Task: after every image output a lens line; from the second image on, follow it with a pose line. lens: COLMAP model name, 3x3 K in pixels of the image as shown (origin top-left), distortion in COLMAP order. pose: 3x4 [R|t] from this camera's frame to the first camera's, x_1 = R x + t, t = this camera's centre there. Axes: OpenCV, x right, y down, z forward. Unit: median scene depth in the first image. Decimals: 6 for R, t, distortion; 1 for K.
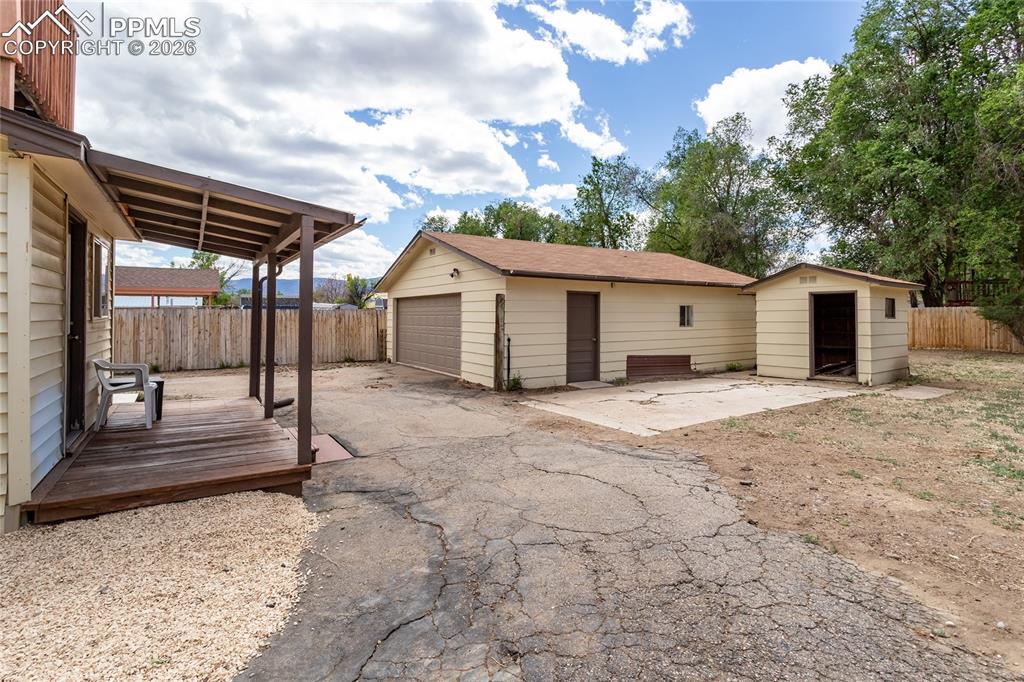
lens RADIAL K [[502.1, 0, 509.3], [0, 502.1, 303.9], [0, 0, 1]] dist [0.007823, 0.001091]
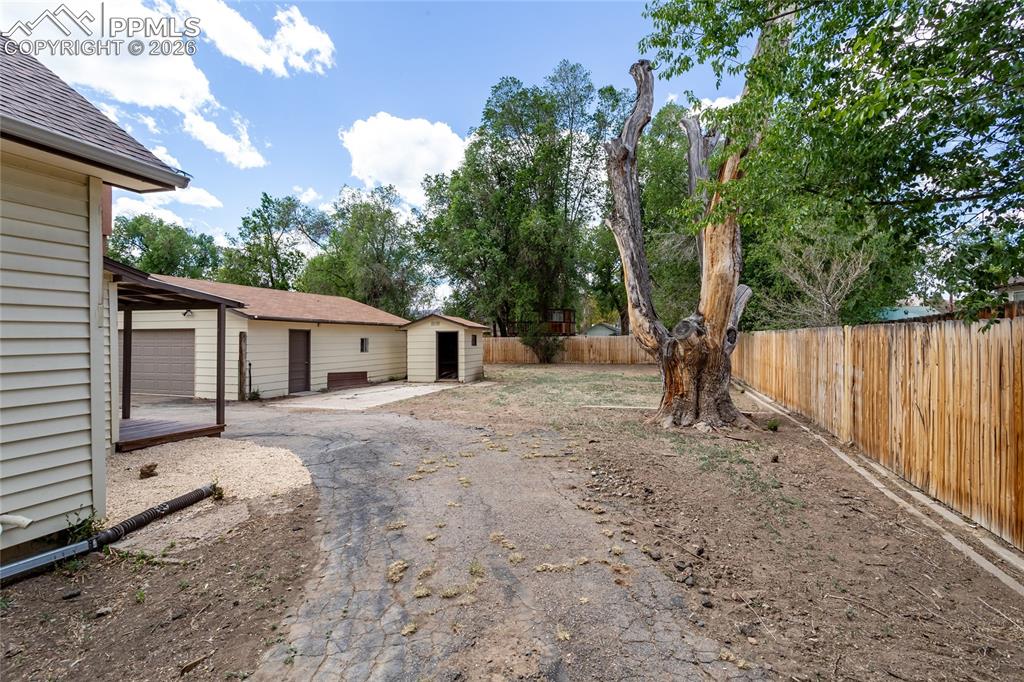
lens RADIAL K [[502.1, 0, 517.0], [0, 502.1, 337.9], [0, 0, 1]] dist [0.007823, 0.001091]
pose [[0.768114, -0.001078, 0.640312, -0.234017], [-0.011724, 0.999807, 0.015748, -0.023887], [-0.640206, -0.019603, 0.767953, -0.396421]]
